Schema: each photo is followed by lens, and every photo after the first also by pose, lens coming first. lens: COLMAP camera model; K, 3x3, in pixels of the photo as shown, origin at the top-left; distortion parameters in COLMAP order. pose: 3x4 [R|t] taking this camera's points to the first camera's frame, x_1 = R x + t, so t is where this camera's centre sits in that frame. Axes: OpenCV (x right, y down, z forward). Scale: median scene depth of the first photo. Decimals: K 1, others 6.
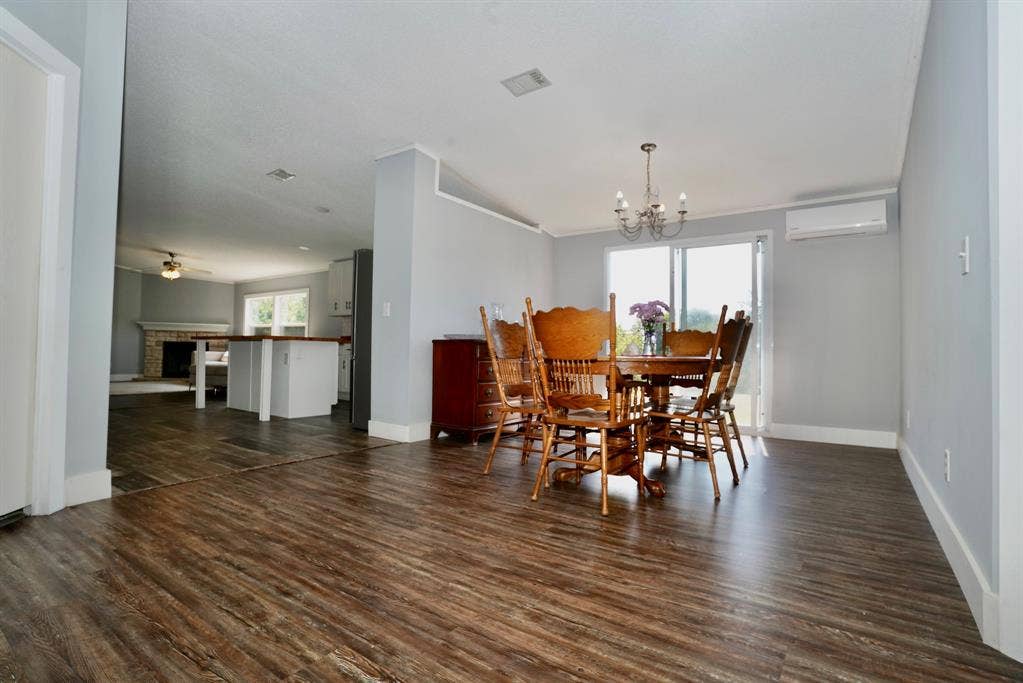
lens RADIAL K [[498.7, 0, 503.7], [0, 498.7, 335.0], [0, 0, 1]] dist [-0.016381, 0.004238]
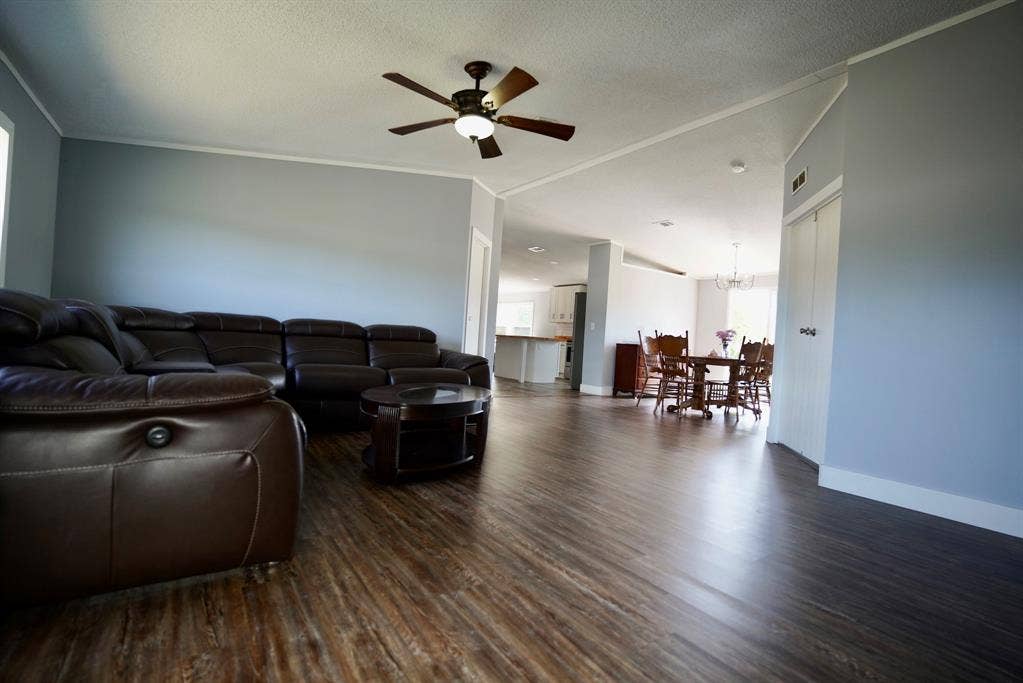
lens RADIAL K [[498.7, 0, 511.2], [0, 498.7, 337.8], [0, 0, 1]] dist [-0.016381, 0.004238]
pose [[0.939956, 0.045223, -0.338286, 0.143015], [-0.041881, 0.998975, 0.017177, -0.032002], [0.338716, -0.001978, 0.940887, -1.065561]]
